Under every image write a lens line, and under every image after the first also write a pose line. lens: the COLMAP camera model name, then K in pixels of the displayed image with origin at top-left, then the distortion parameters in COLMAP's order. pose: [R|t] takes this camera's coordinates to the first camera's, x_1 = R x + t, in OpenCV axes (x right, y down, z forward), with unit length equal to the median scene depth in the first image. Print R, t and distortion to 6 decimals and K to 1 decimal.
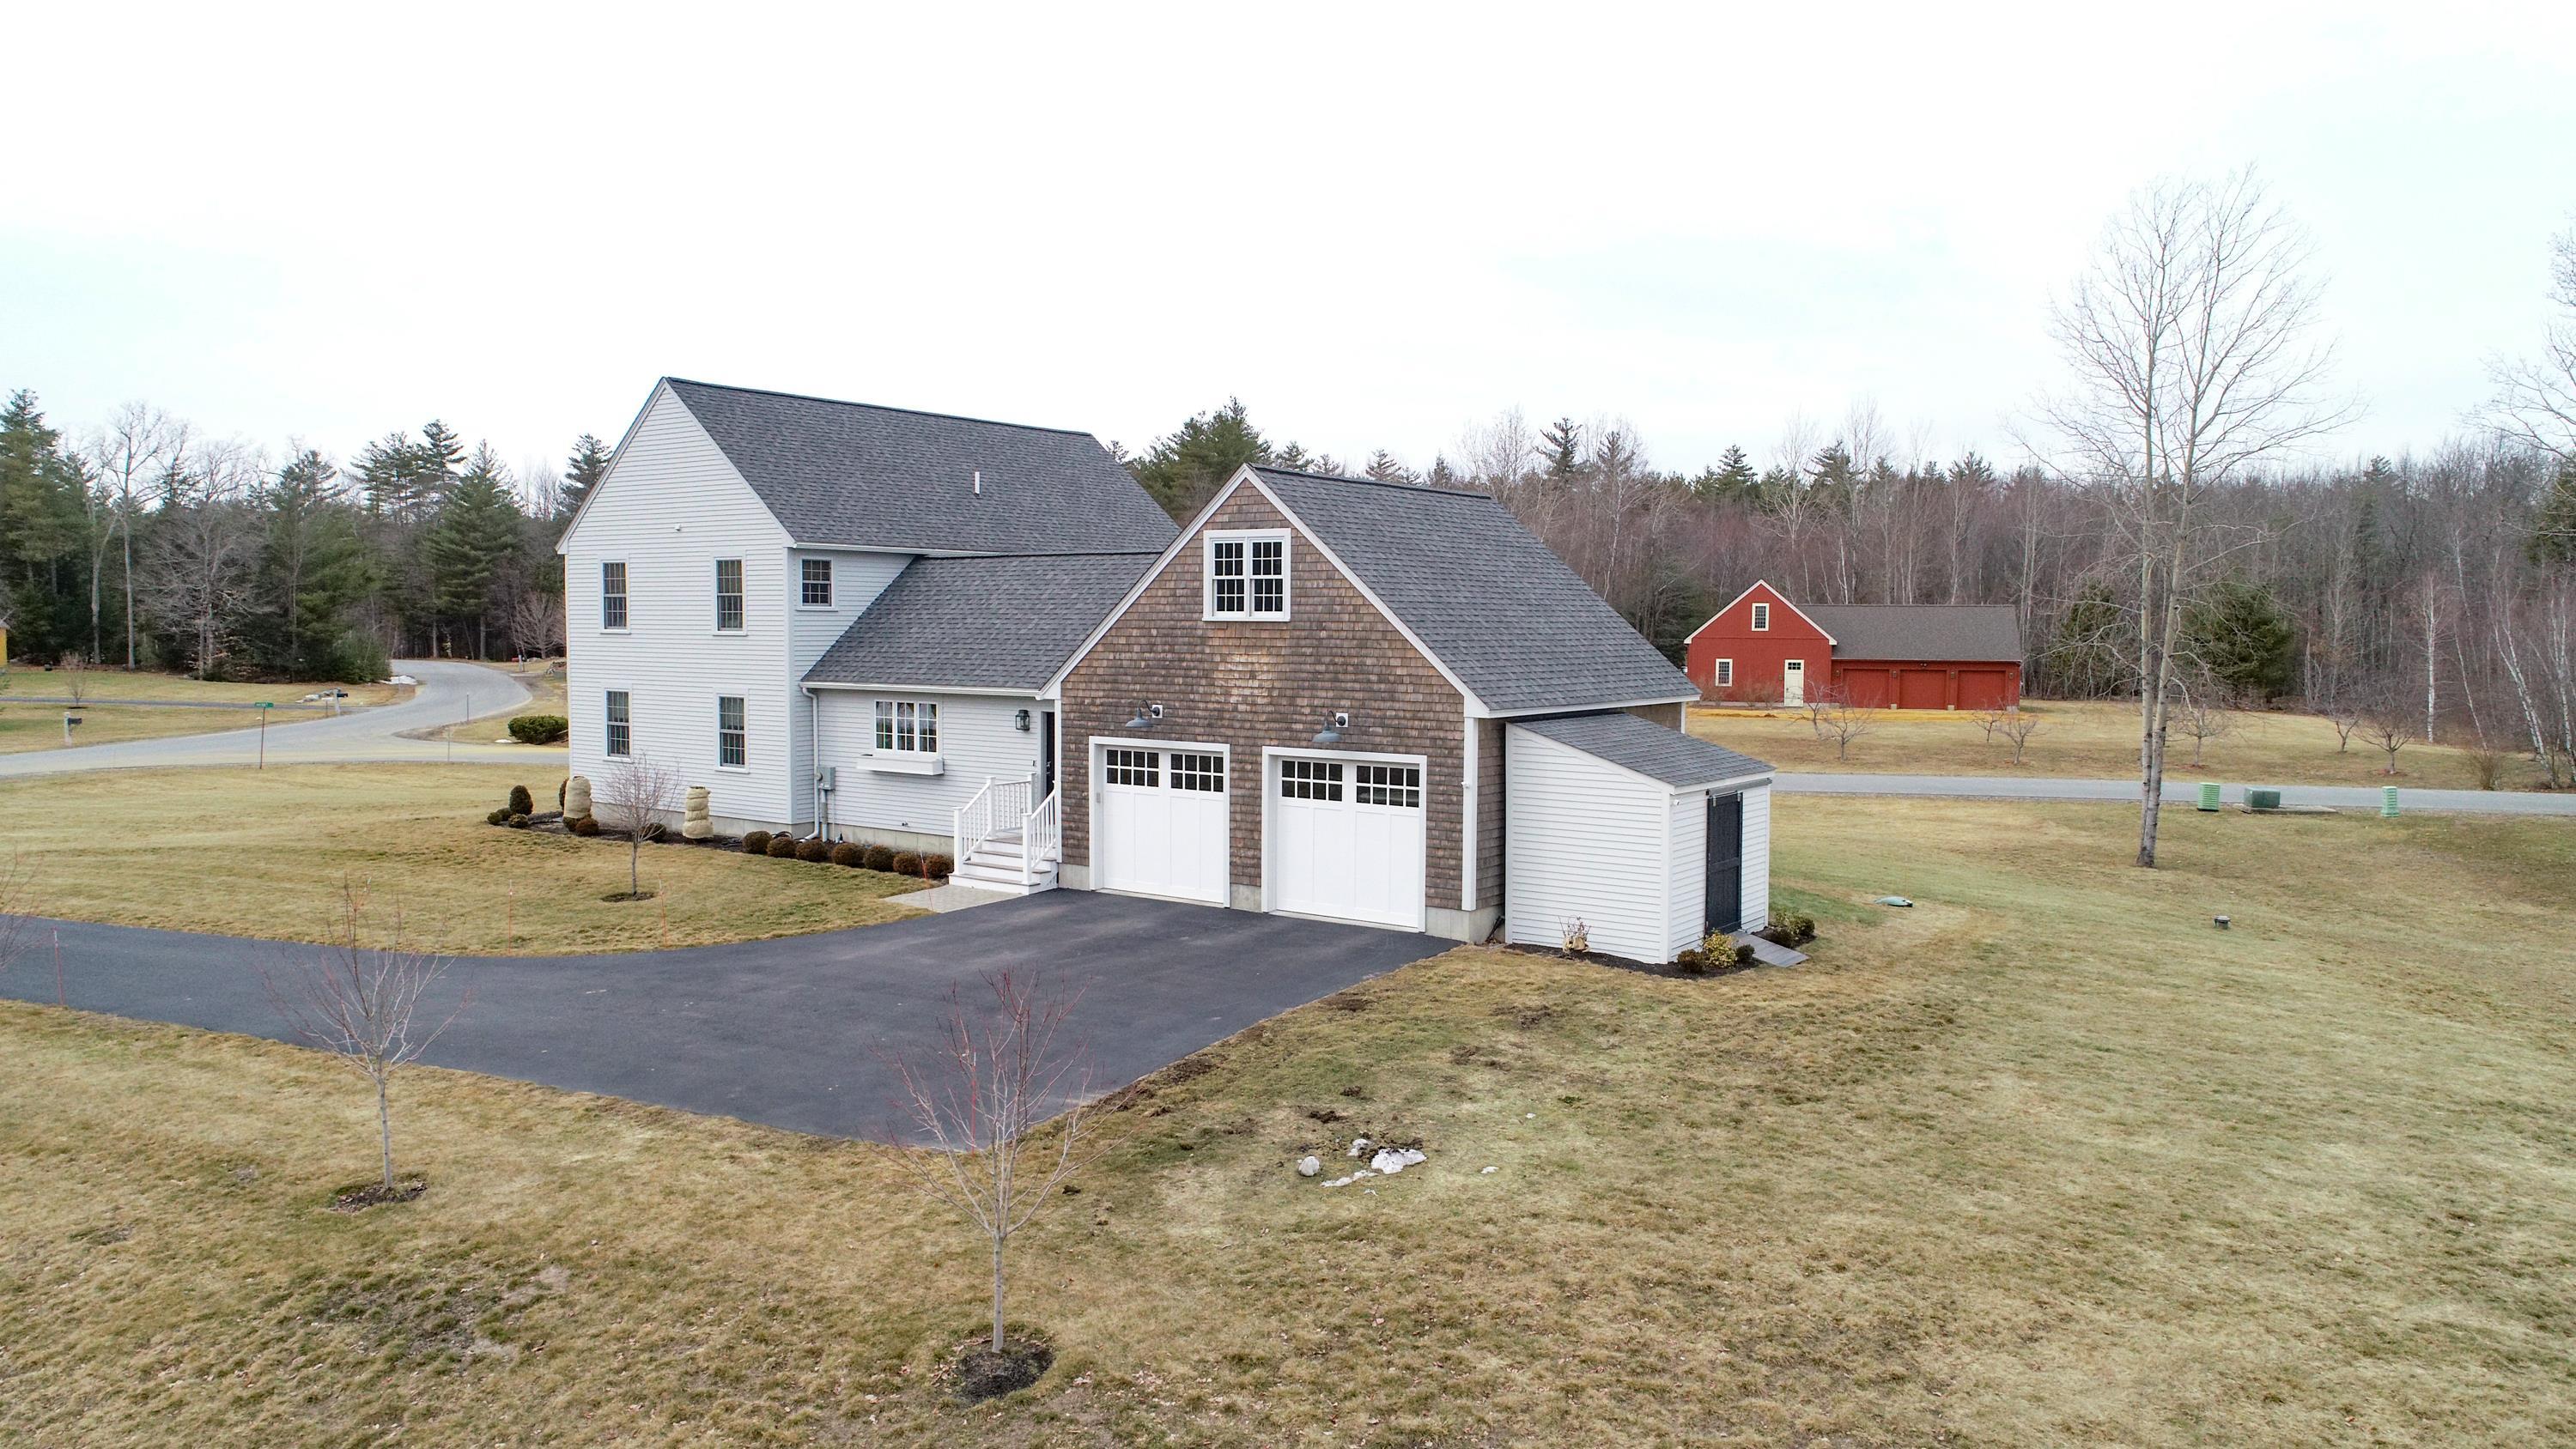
lens RADIAL K [[1747.3, 0, 1295.6], [0, 1747.3, 721.5], [0, 0, 1]] dist [-0.004033, -0.002052]
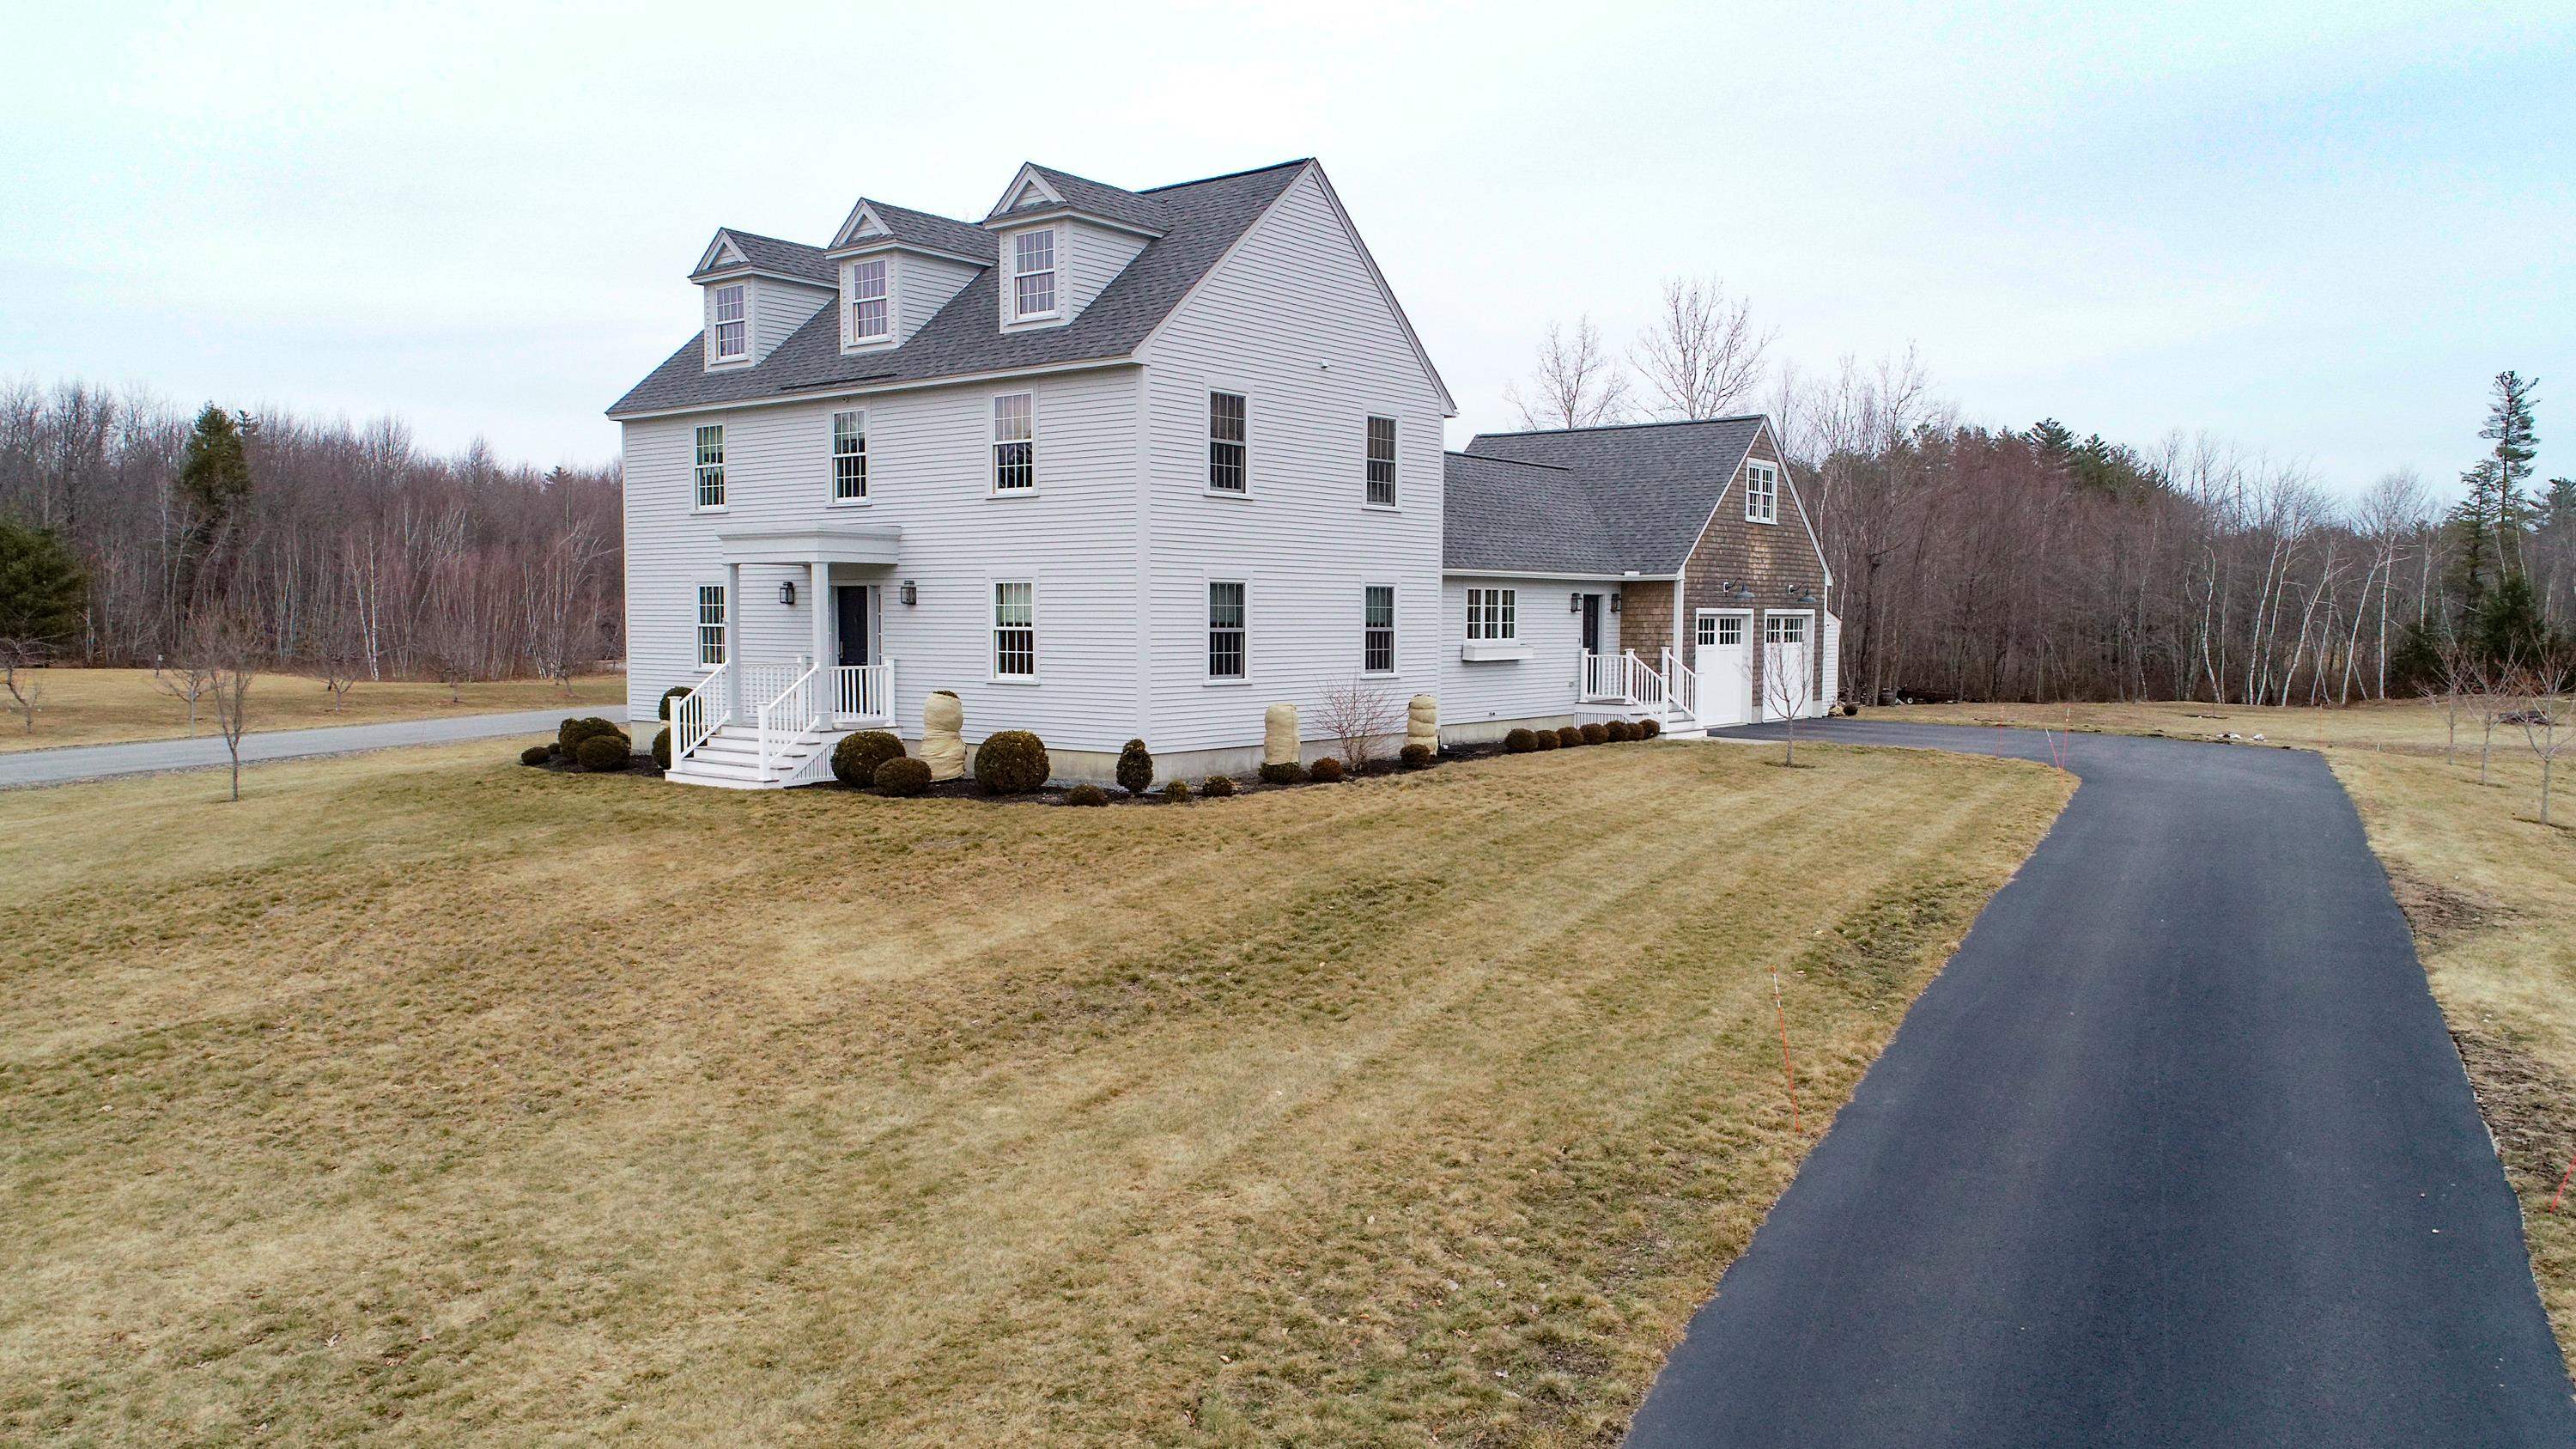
lens RADIAL K [[1860.3, 0, 1286.9], [0, 1860.3, 726.2], [0, 0, 1]] dist [0.006614, 0.000406]
pose [[0.019778, -0.064112, 0.997747, -1.501139], [0.054736, 0.996515, 0.062948, -0.007595], [-0.998305, 0.053368, 0.023219, 1.287067]]
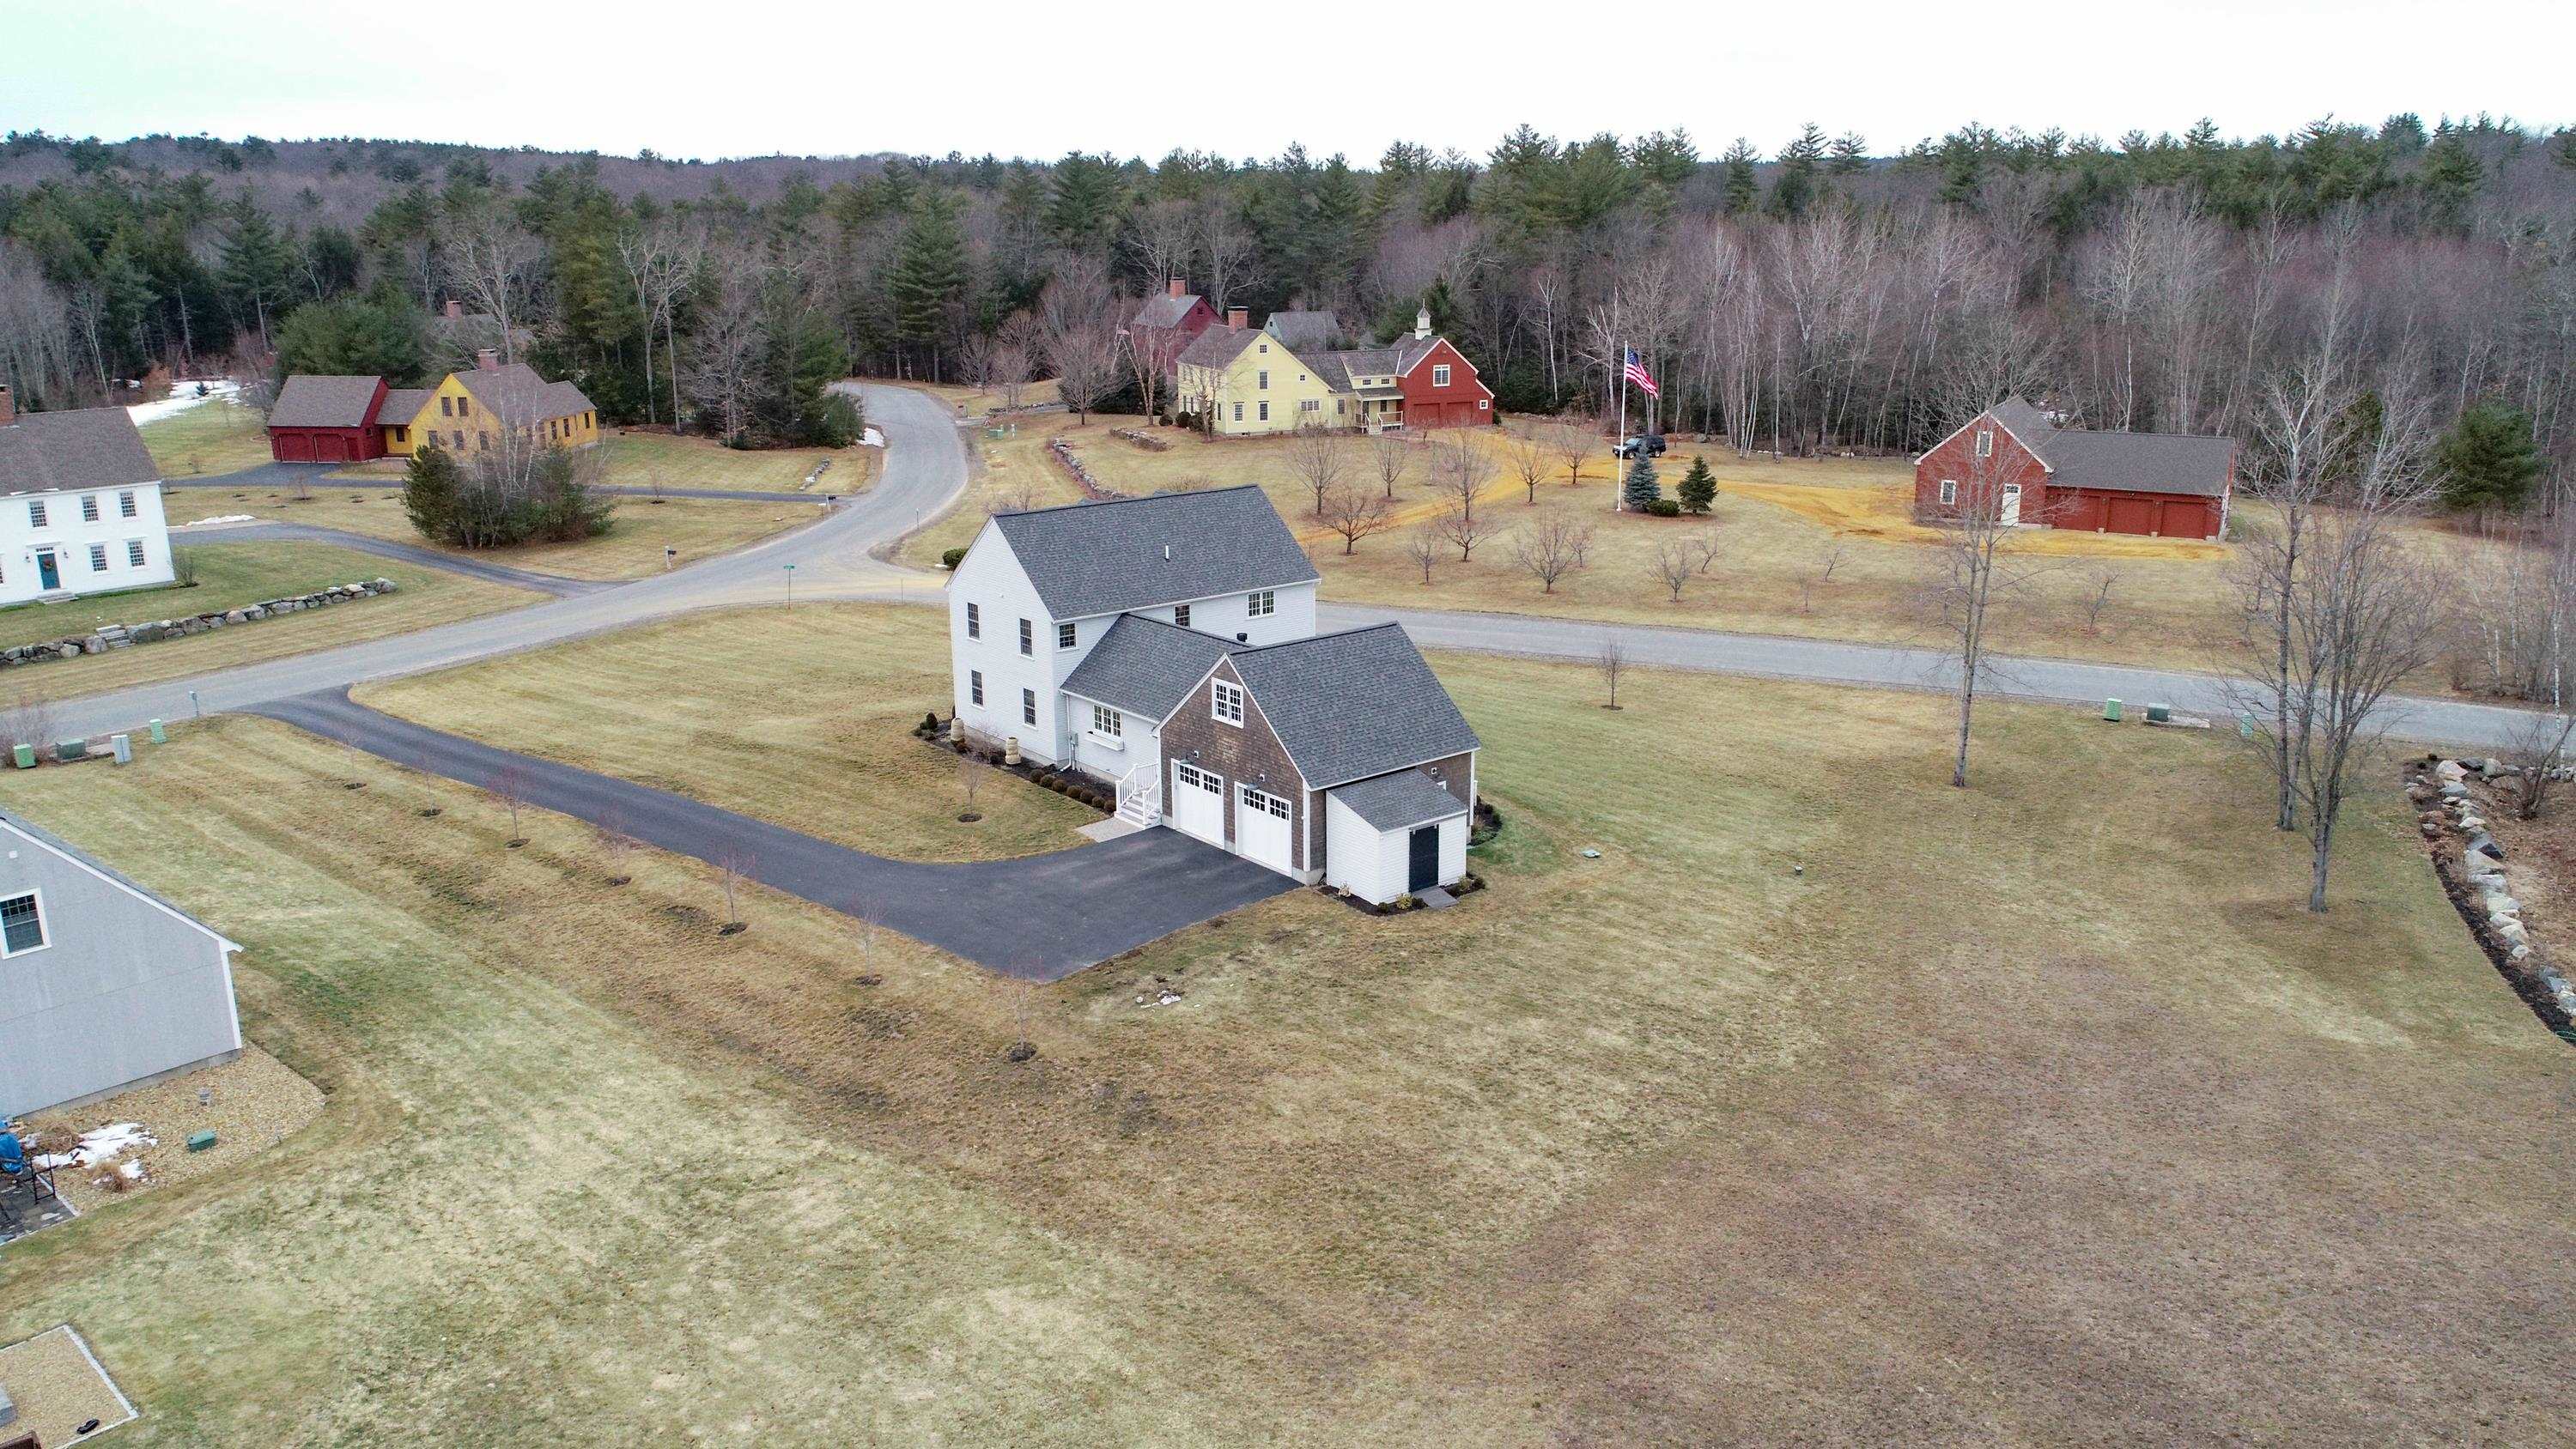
lens RADIAL K [[1859.8, 0, 1284.9], [0, 1859.8, 723.5], [0, 0, 1]] dist [0.006614, 0.000406]
pose [[0.966029, 0.056915, -0.252087, 0.577481], [-0.005029, 0.979403, 0.201854, -0.486973], [0.258384, -0.193729, 0.946418, -1.071433]]
